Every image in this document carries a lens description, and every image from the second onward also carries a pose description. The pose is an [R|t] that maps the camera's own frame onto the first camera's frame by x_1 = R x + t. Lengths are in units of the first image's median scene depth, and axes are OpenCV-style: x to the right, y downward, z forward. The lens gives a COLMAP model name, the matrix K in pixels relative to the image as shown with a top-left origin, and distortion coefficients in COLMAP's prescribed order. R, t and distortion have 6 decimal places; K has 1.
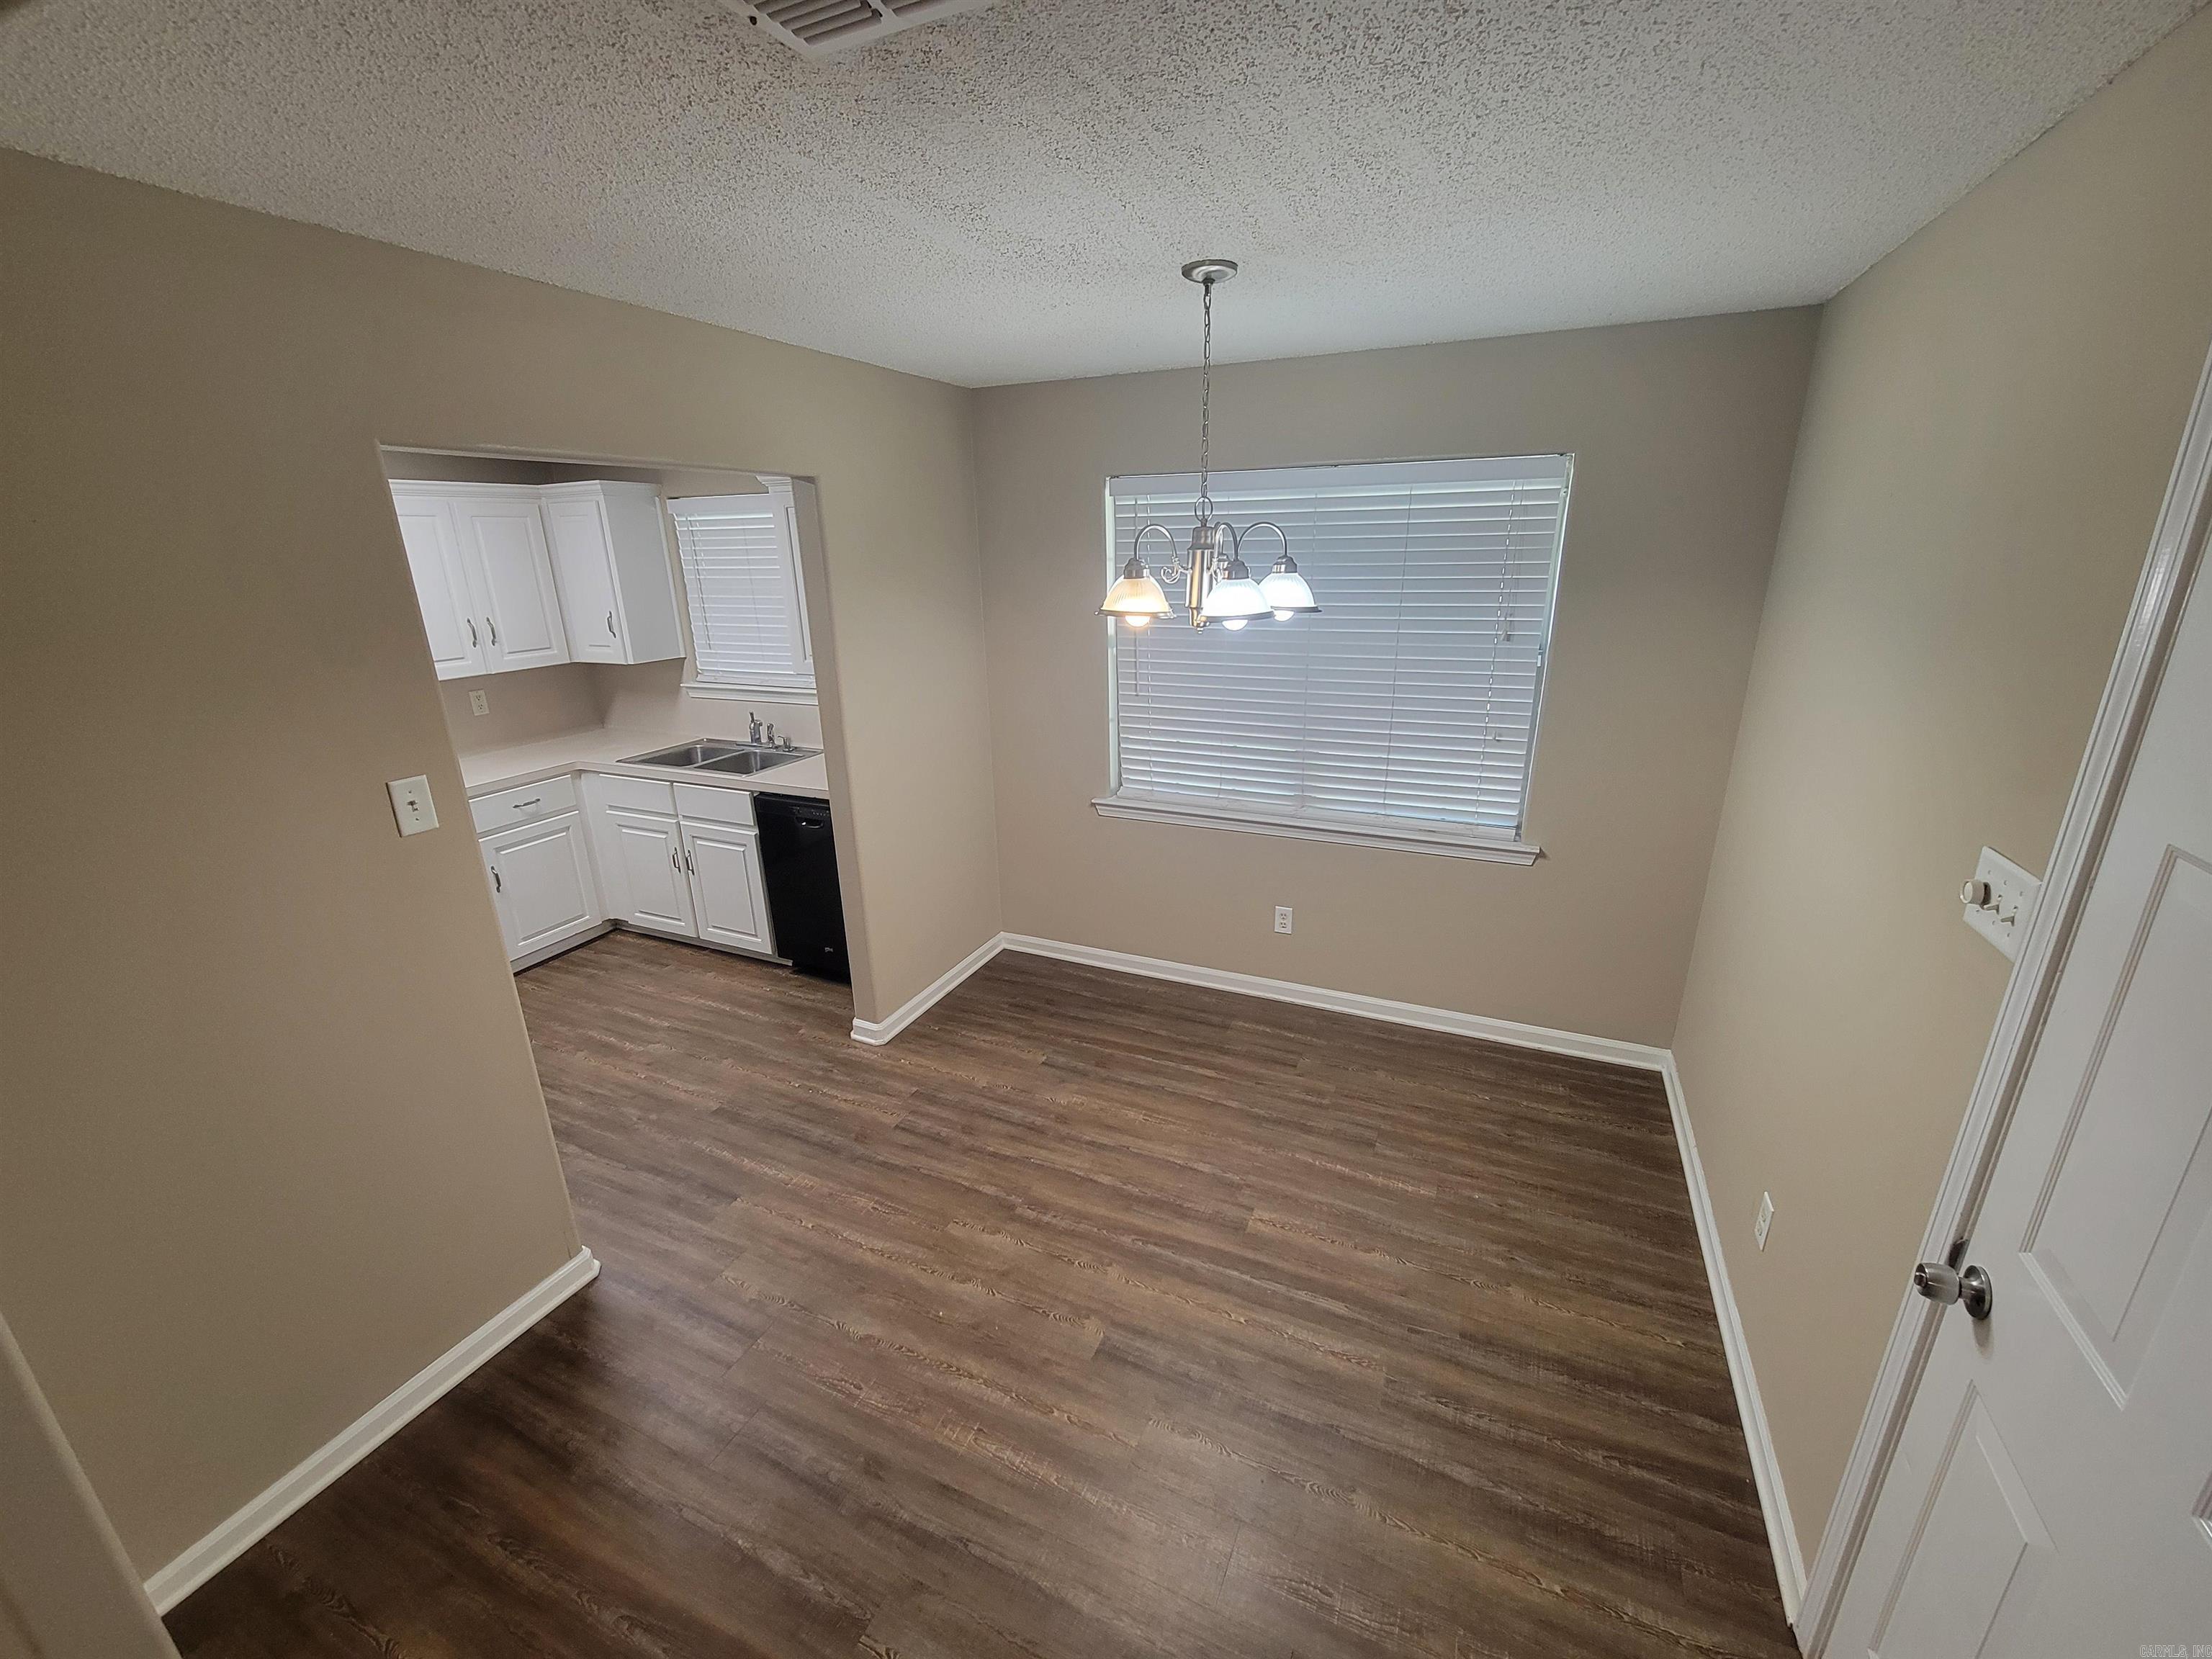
lens RADIAL K [[897.1, 0, 1114.1], [0, 897.1, 827.1], [0, 0, 1]] dist [-0.002898, -0.002269]
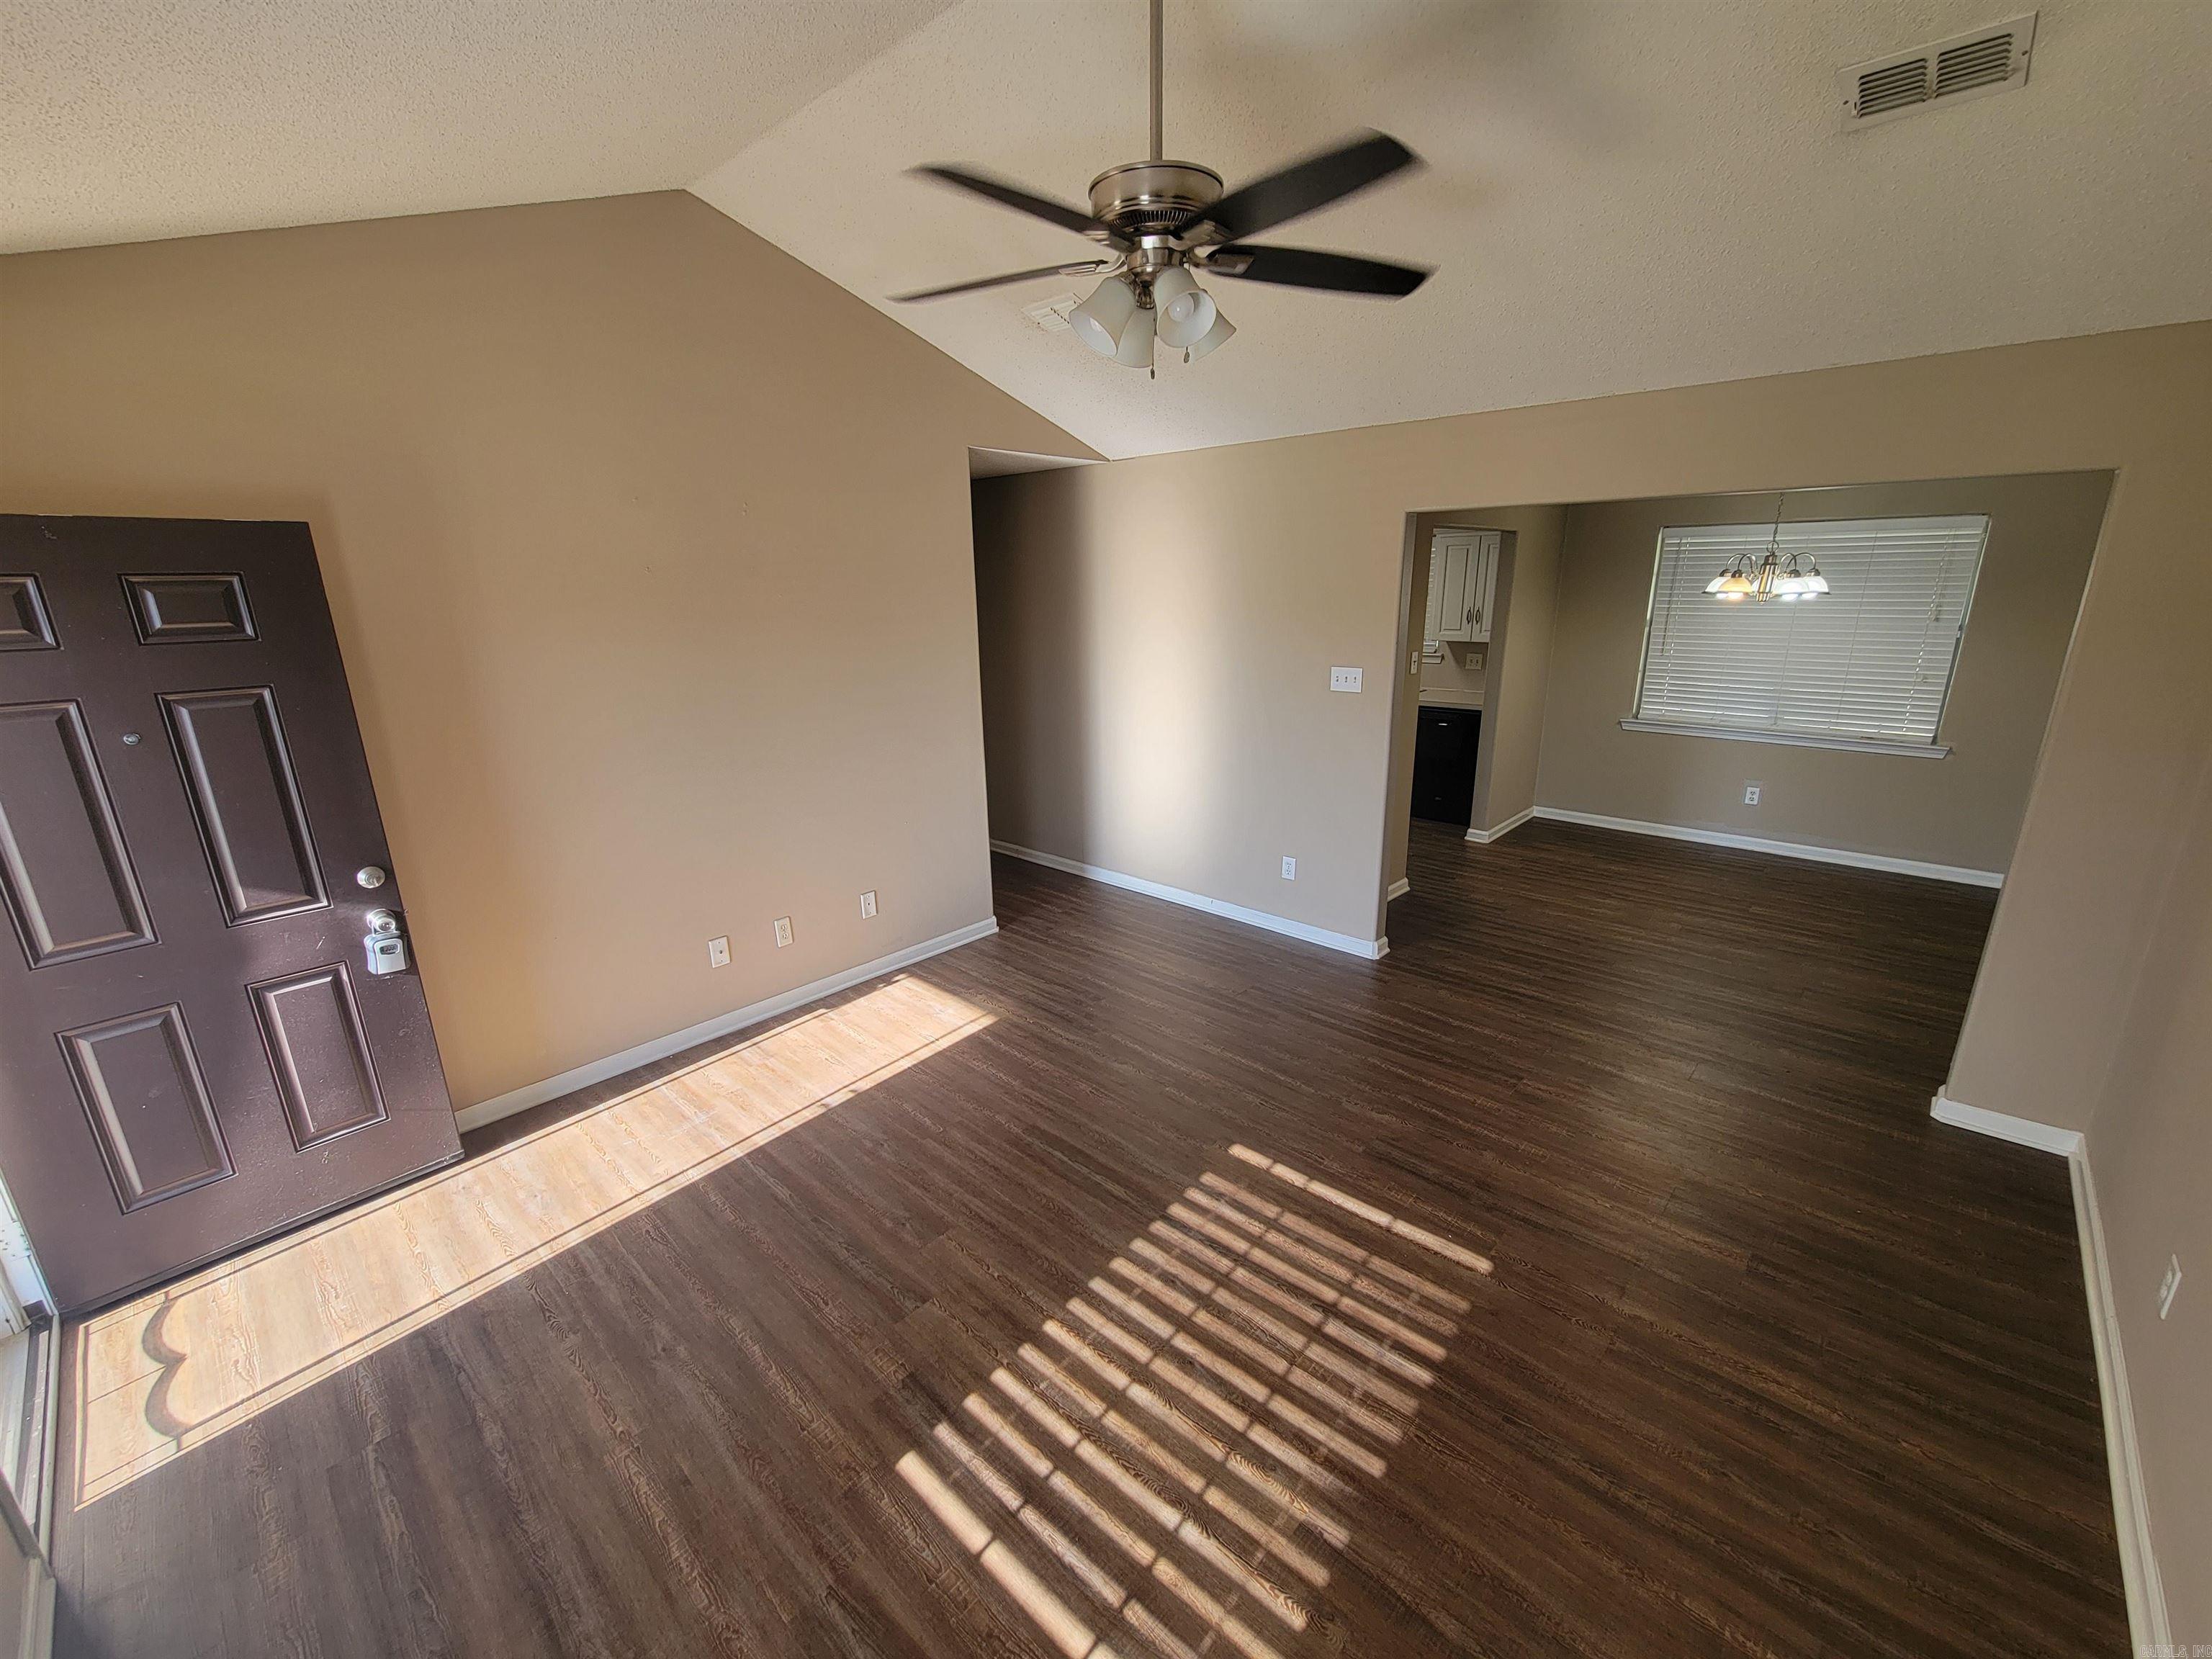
lens RADIAL K [[897.1, 0, 1098.8], [0, 897.1, 849.9], [0, 0, 1]] dist [-0.002898, -0.002269]
pose [[0.949340, 0.094018, -0.299857, -0.549693], [-0.098954, 0.995091, -0.001284, 0.402221], [0.298265, 0.030891, 0.953983, -1.133649]]
